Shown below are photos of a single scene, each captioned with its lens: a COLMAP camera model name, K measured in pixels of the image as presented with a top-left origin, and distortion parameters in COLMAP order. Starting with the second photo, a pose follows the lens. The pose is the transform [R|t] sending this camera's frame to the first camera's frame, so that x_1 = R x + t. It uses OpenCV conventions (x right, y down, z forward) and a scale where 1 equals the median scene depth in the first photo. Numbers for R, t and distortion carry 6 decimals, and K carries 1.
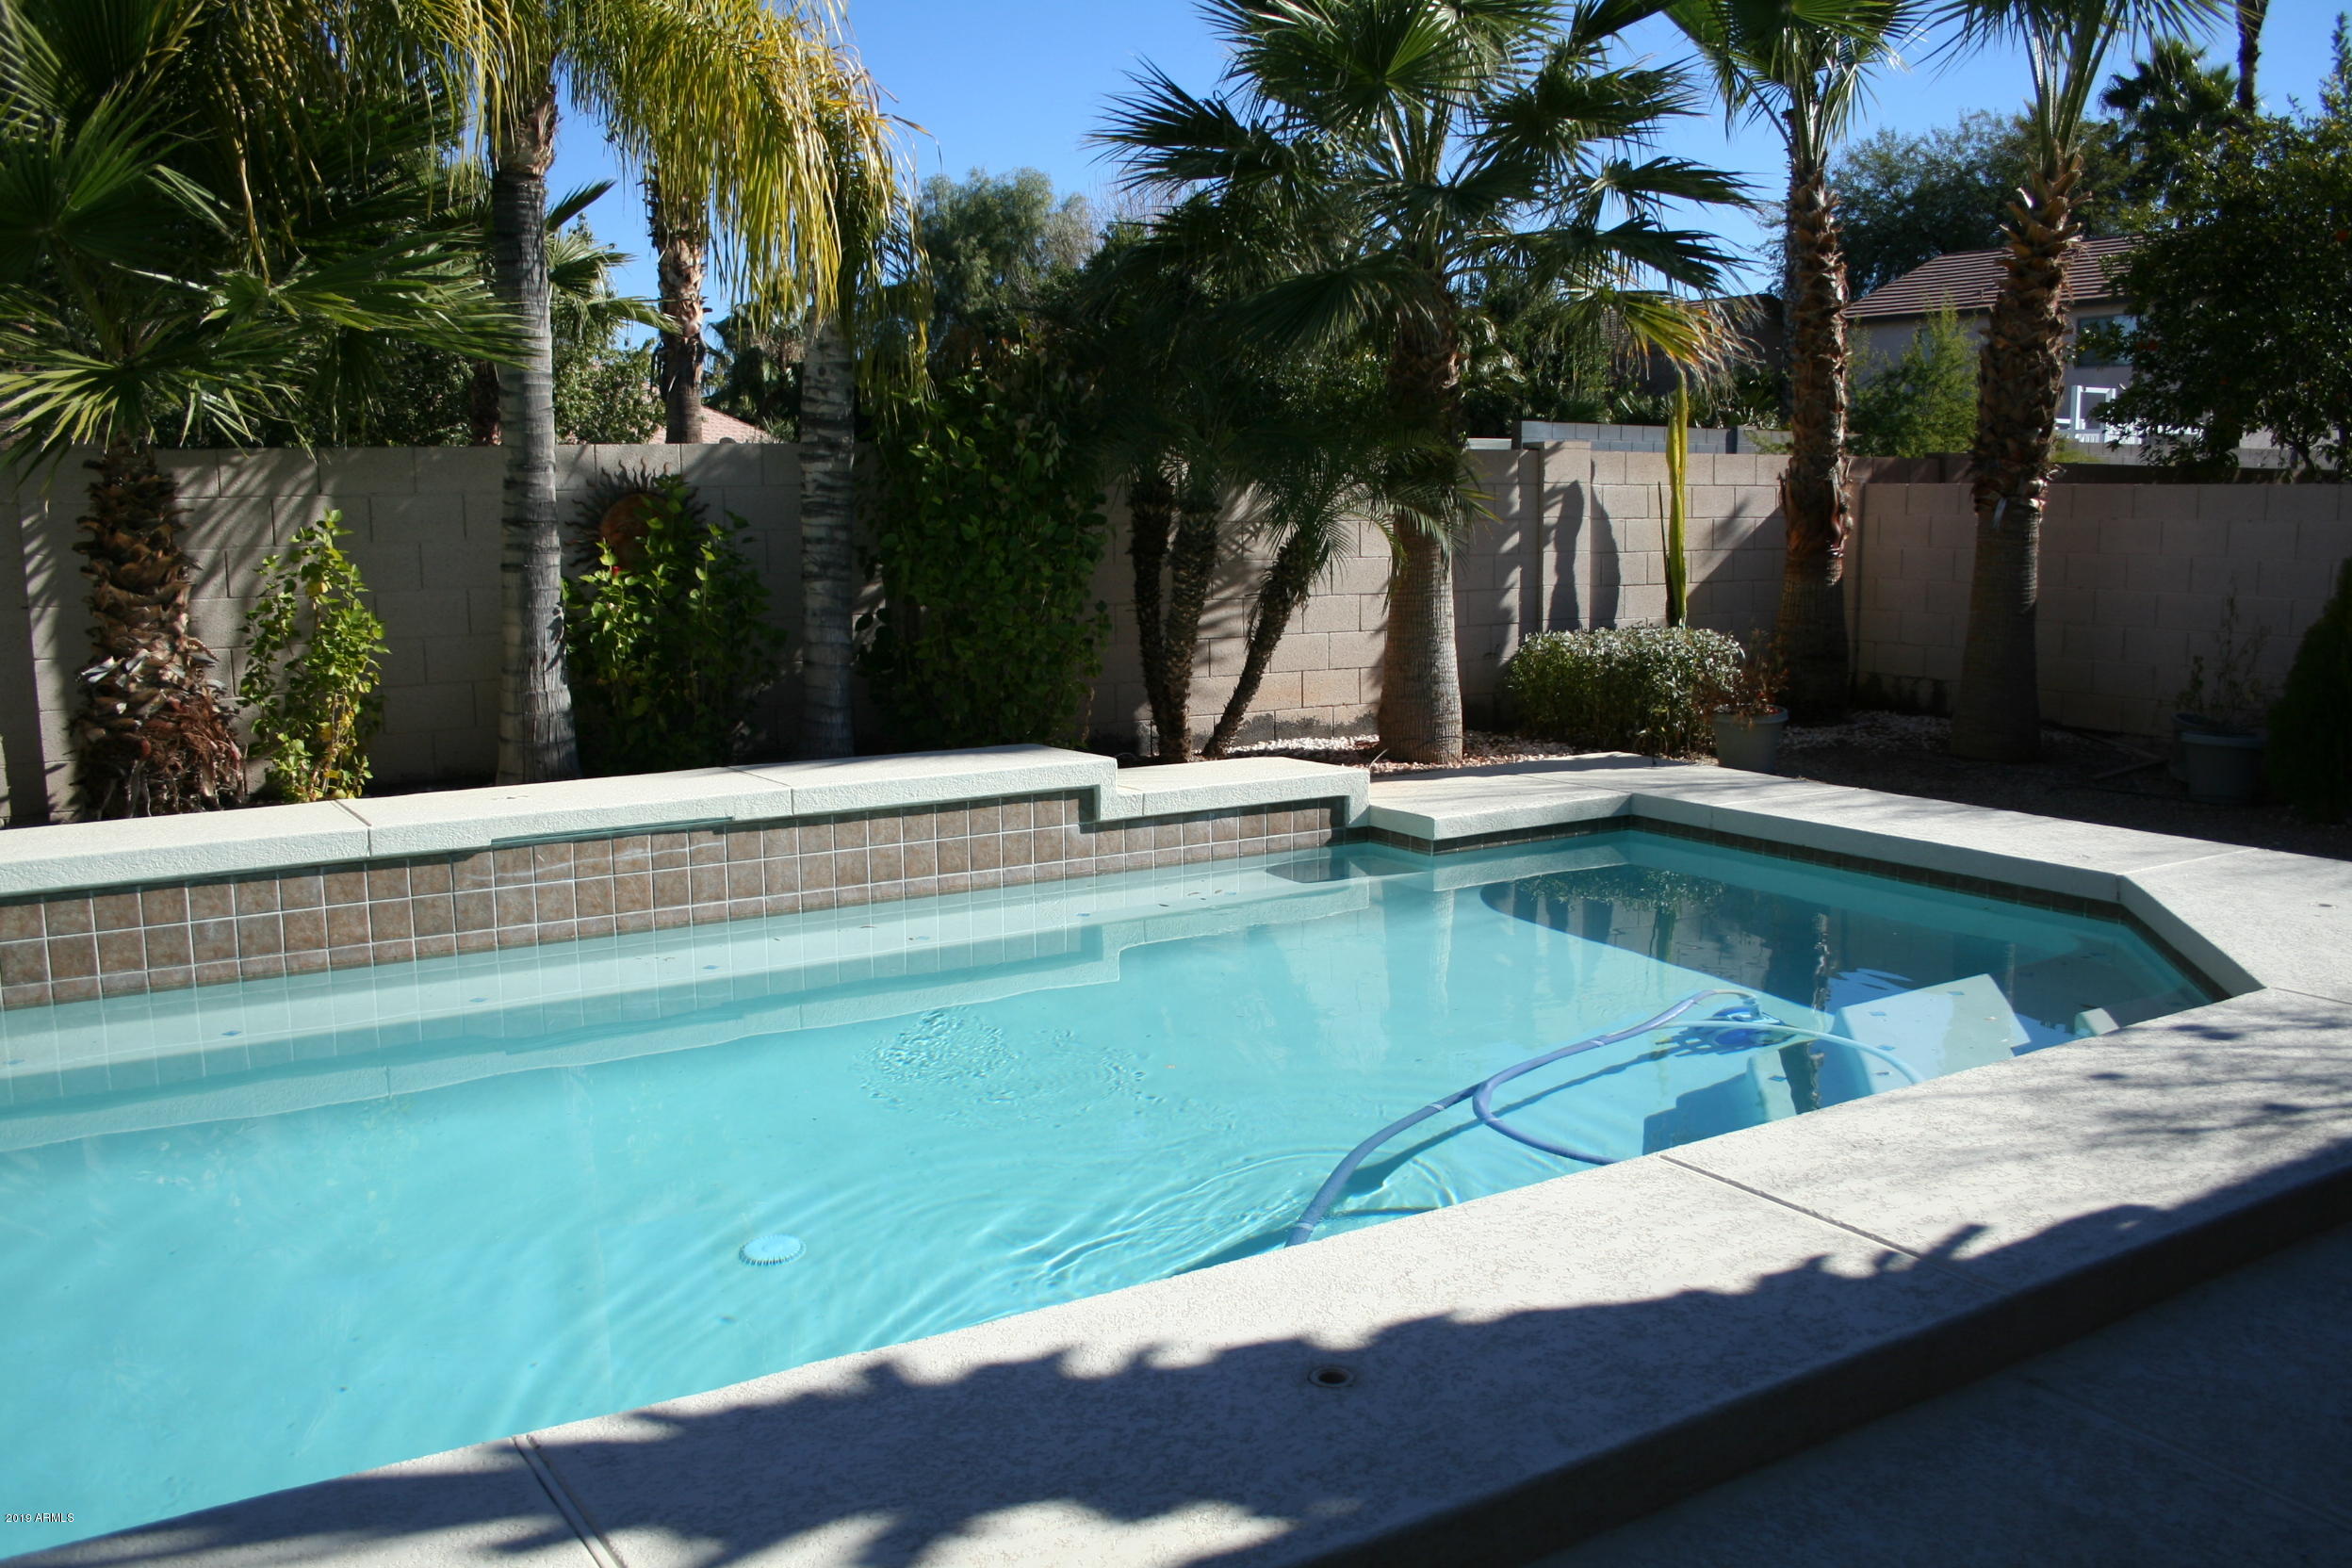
lens RADIAL K [[2046.8, 0, 1171.3], [0, 2046.8, 760.0], [0, 0, 1]] dist [-0.140048, 0.116303]
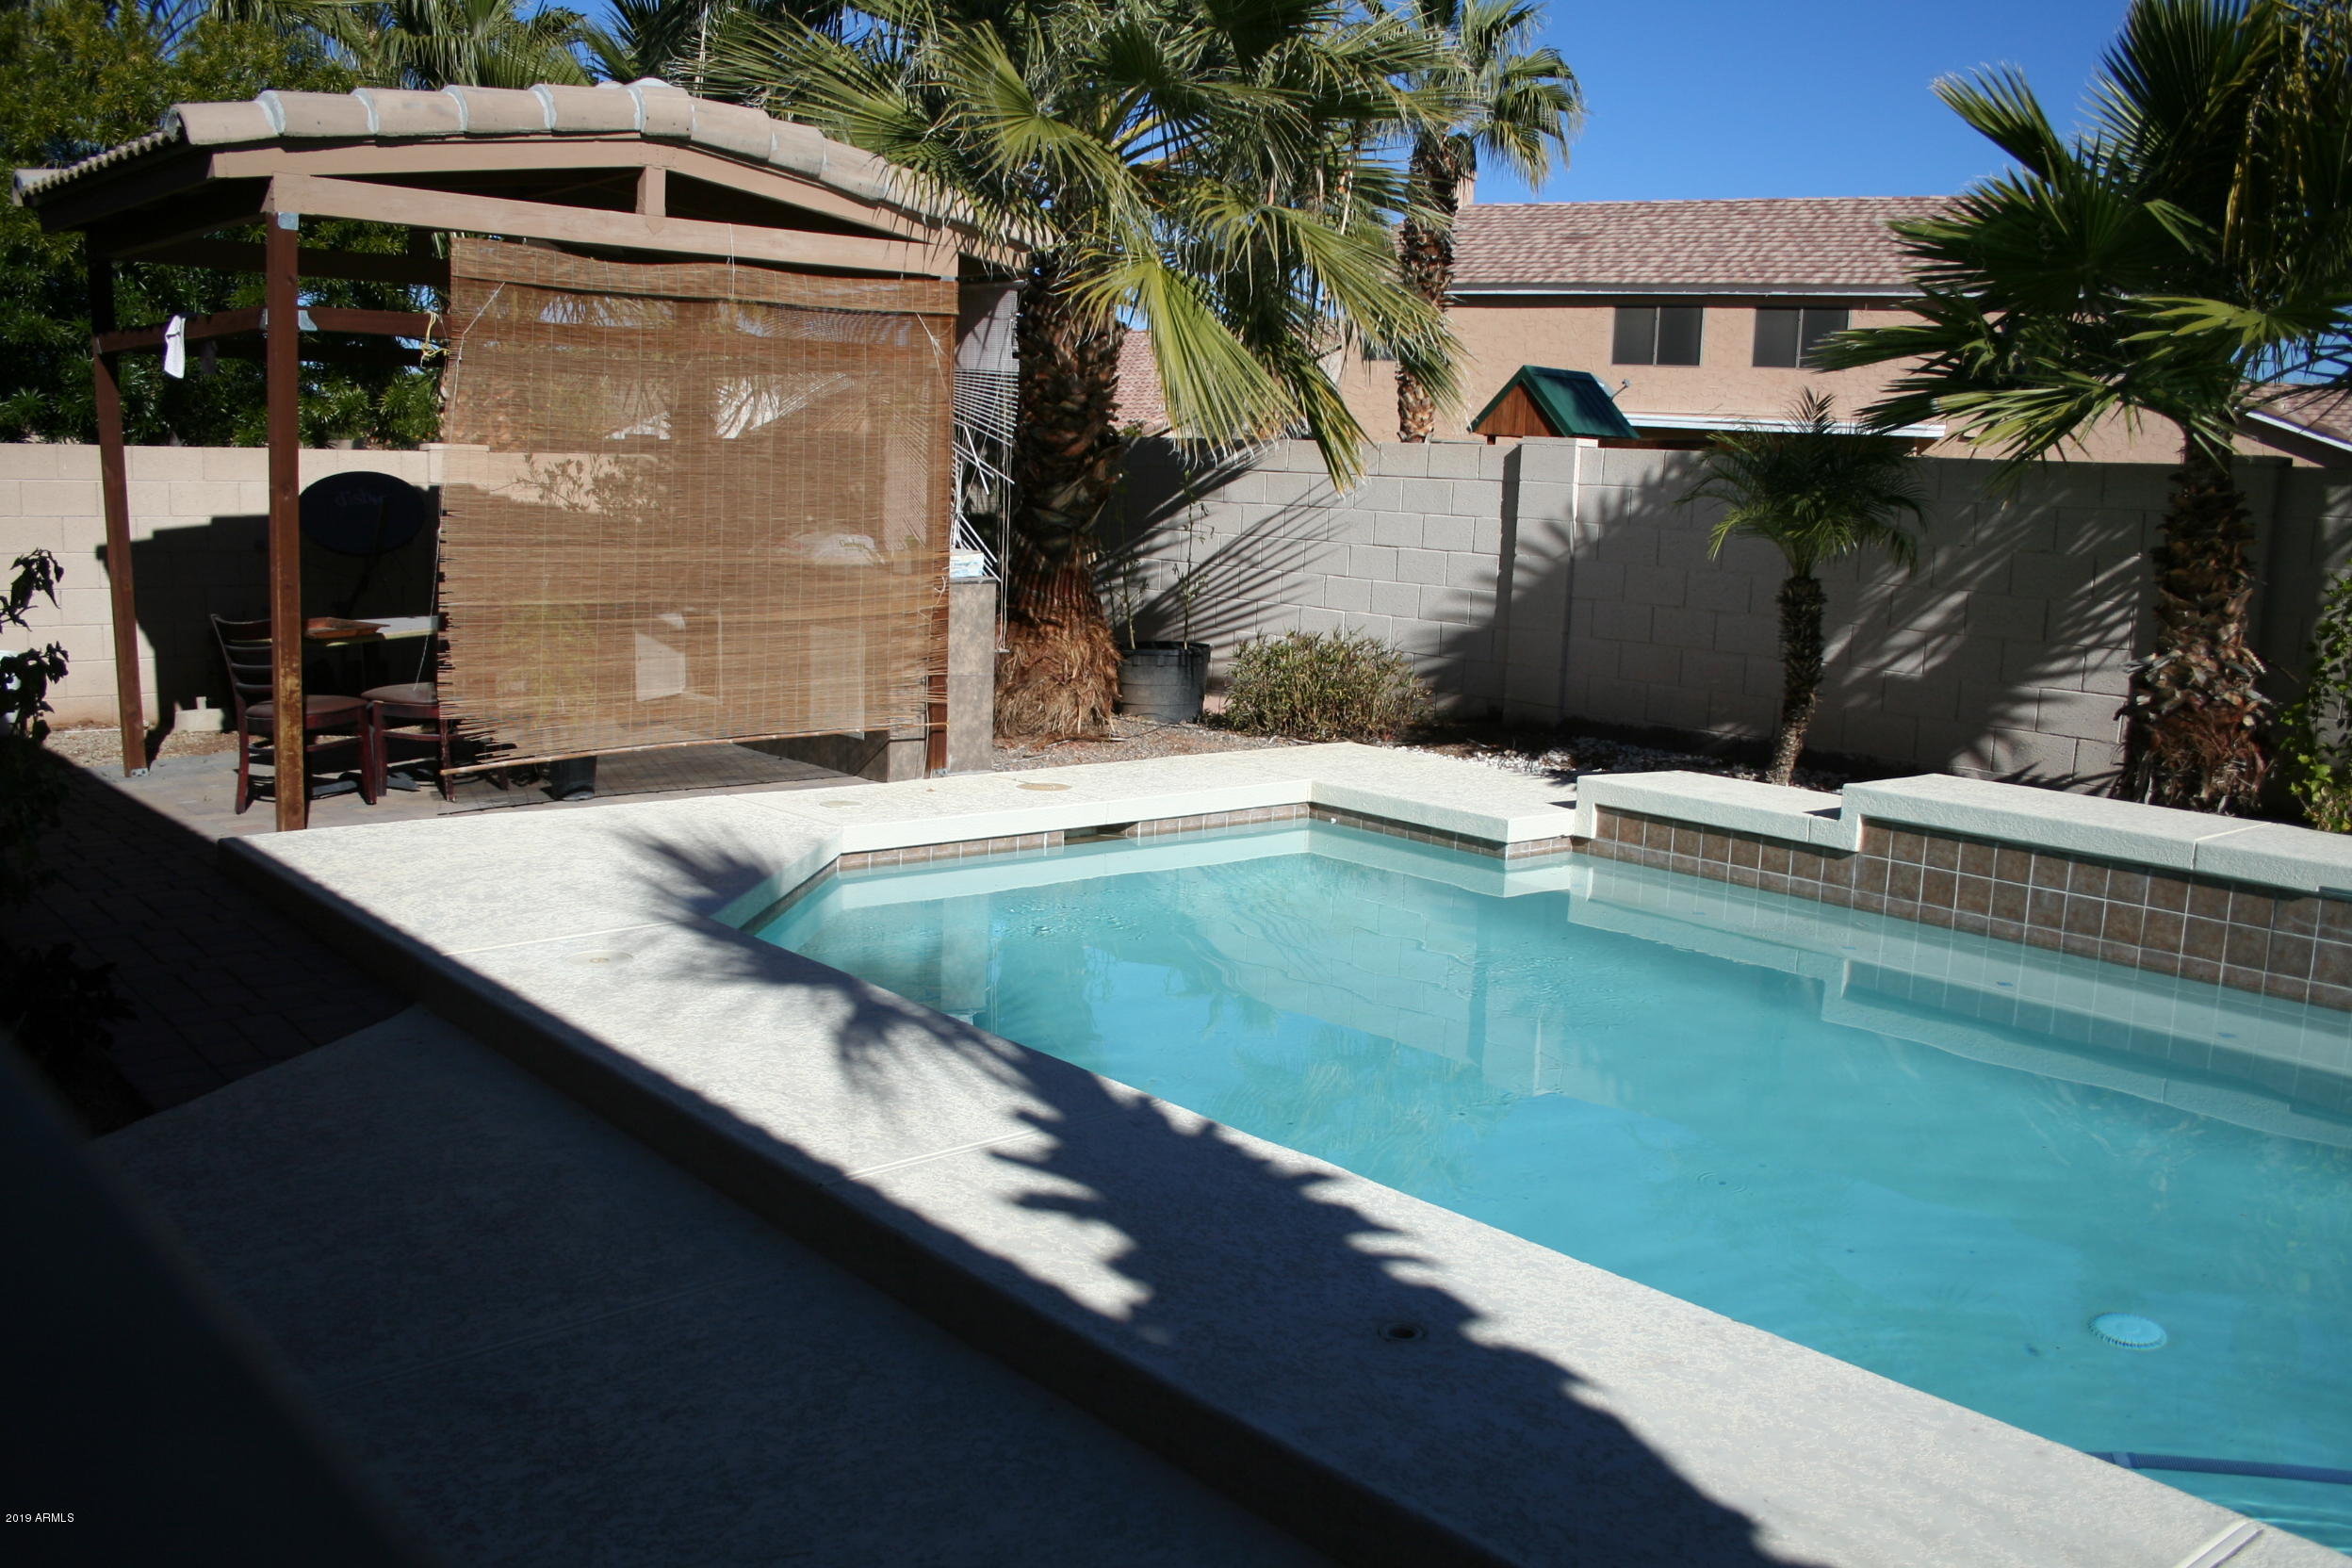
lens RADIAL K [[2046.8, 0, 1125.6], [0, 2046.8, 745.4], [0, 0, 1]] dist [-0.140048, 0.116303]
pose [[0.126750, 0.148904, -0.980695, 0.494780], [-0.171738, 0.977032, 0.126151, -0.045978], [0.976955, 0.152432, 0.149411, 0.315468]]
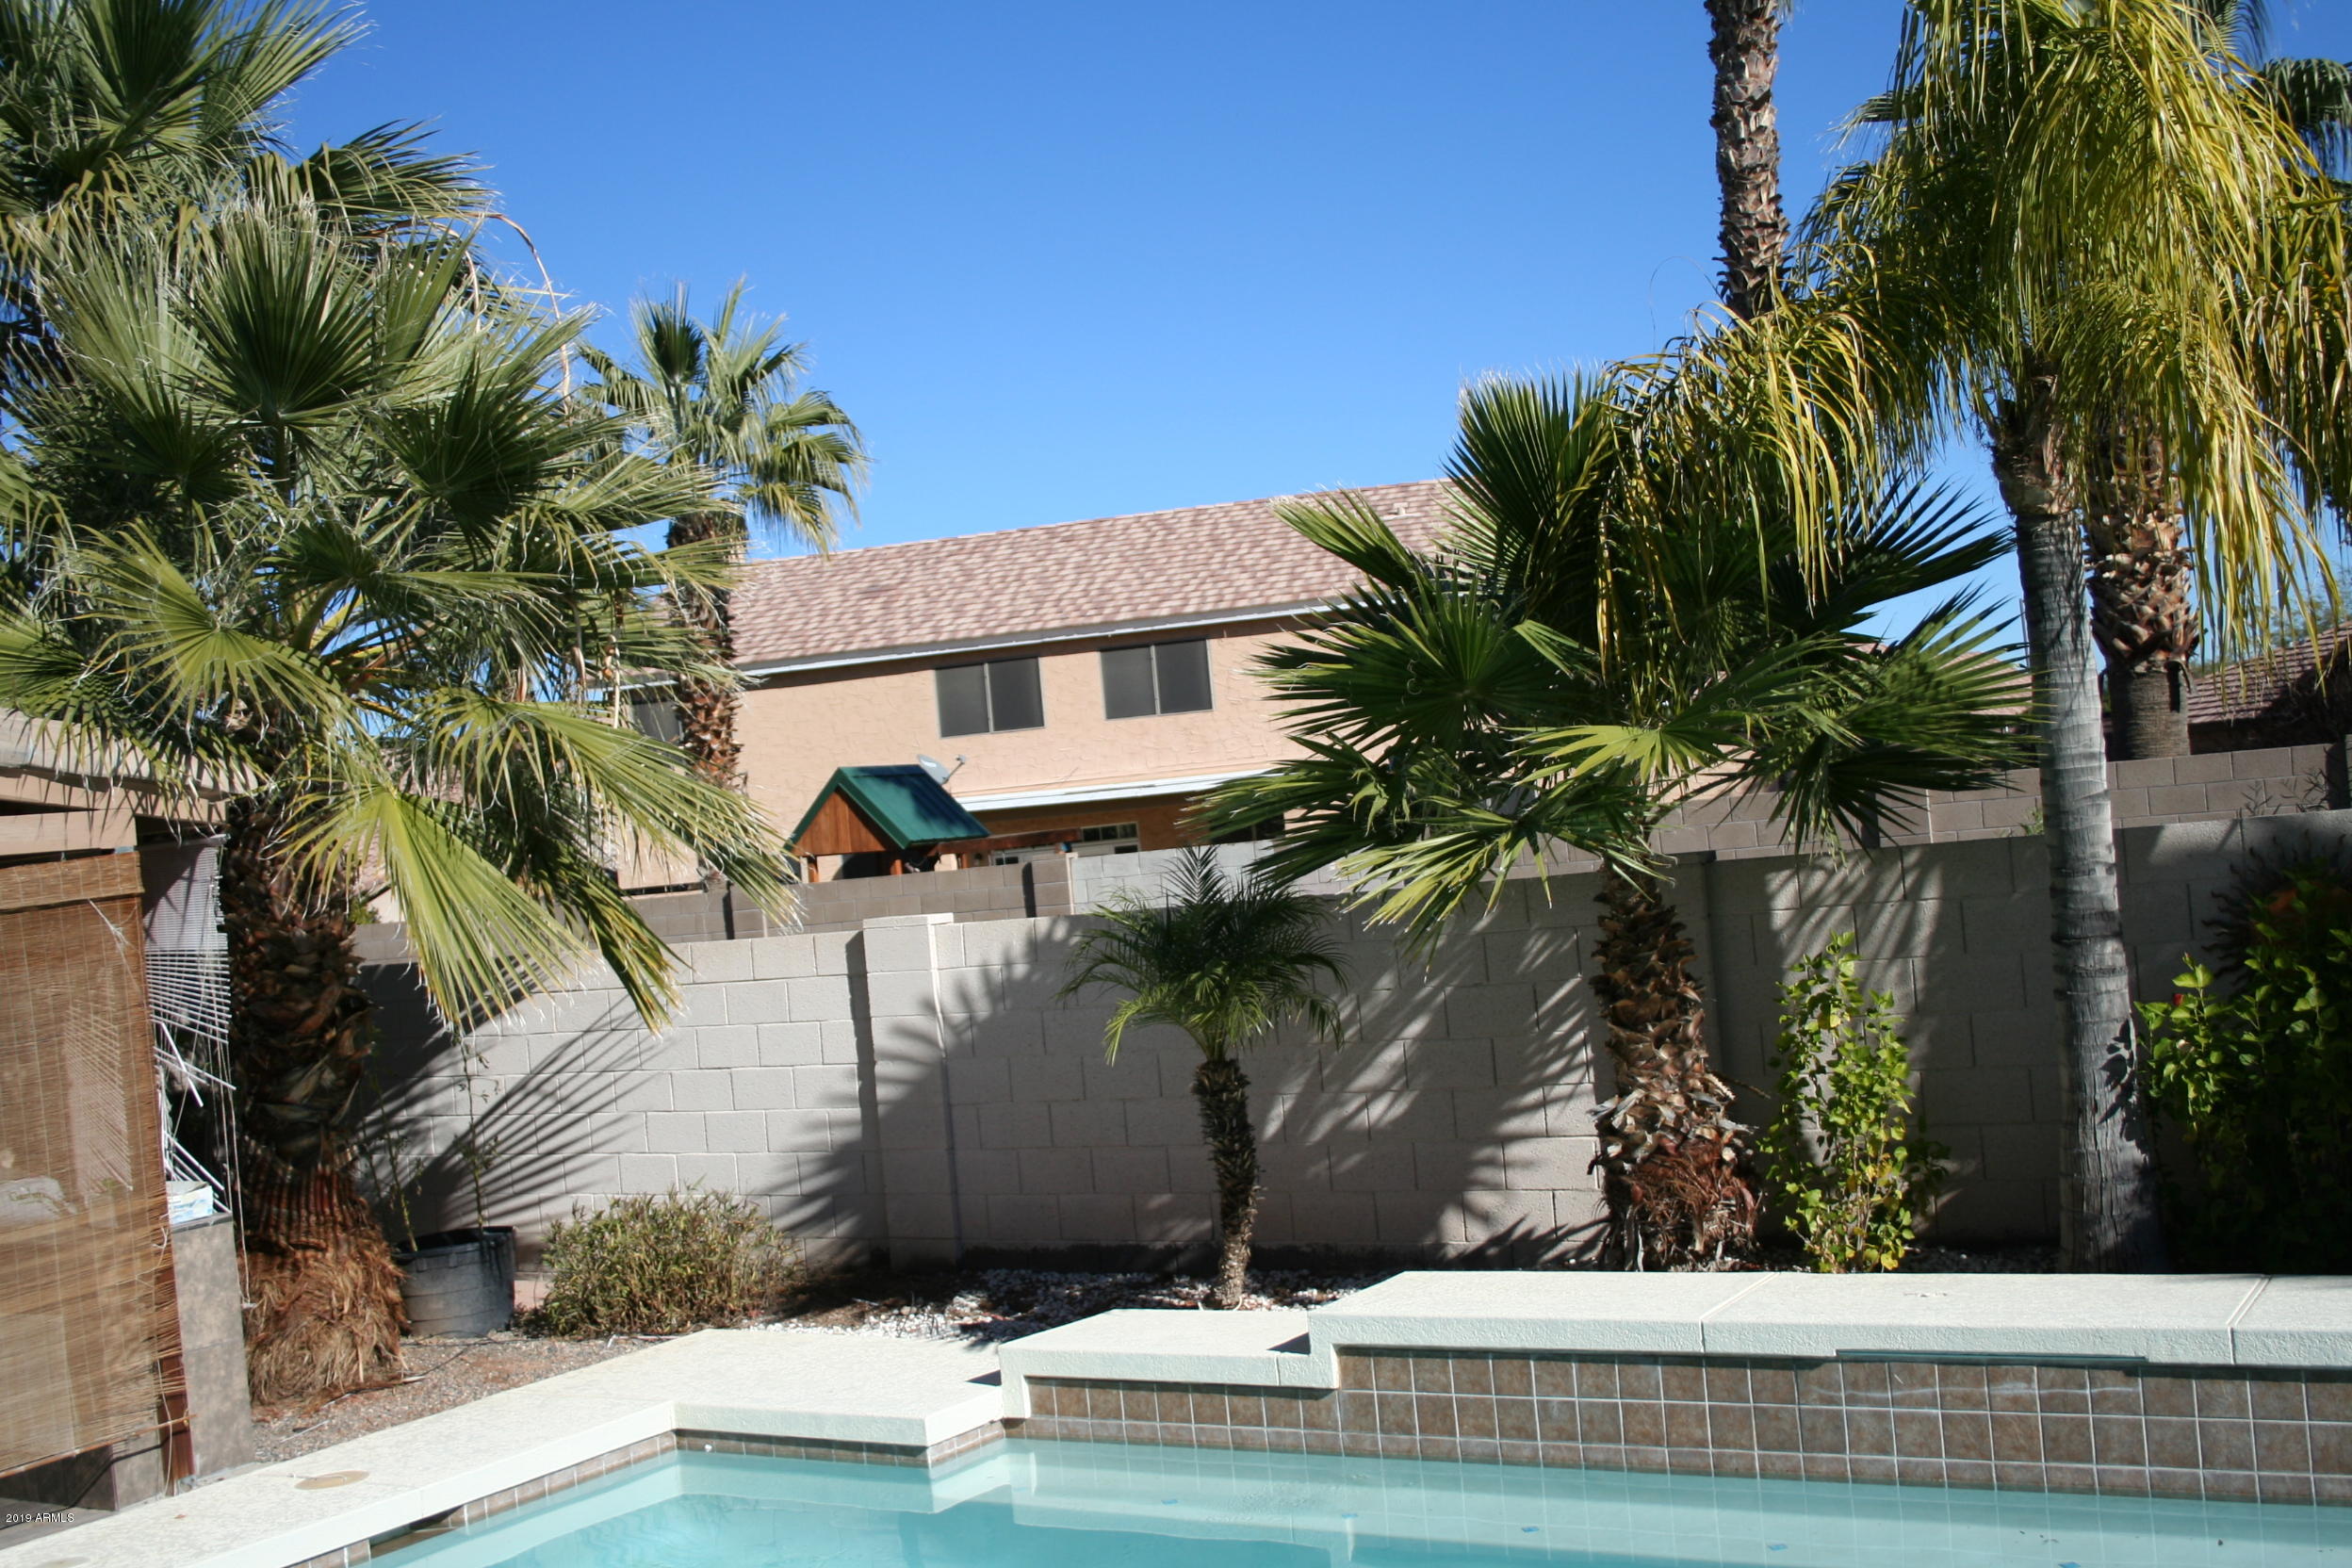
lens RADIAL K [[2568.5, 0, 1131.5], [0, 2568.5, 746.6], [0, 0, 1]] dist [-0.066648, 0.000000]
pose [[0.414672, -0.062980, -0.907789, 0.533470], [-0.031441, 0.996015, -0.083463, -0.115686], [0.909427, 0.063152, 0.411040, 0.284920]]
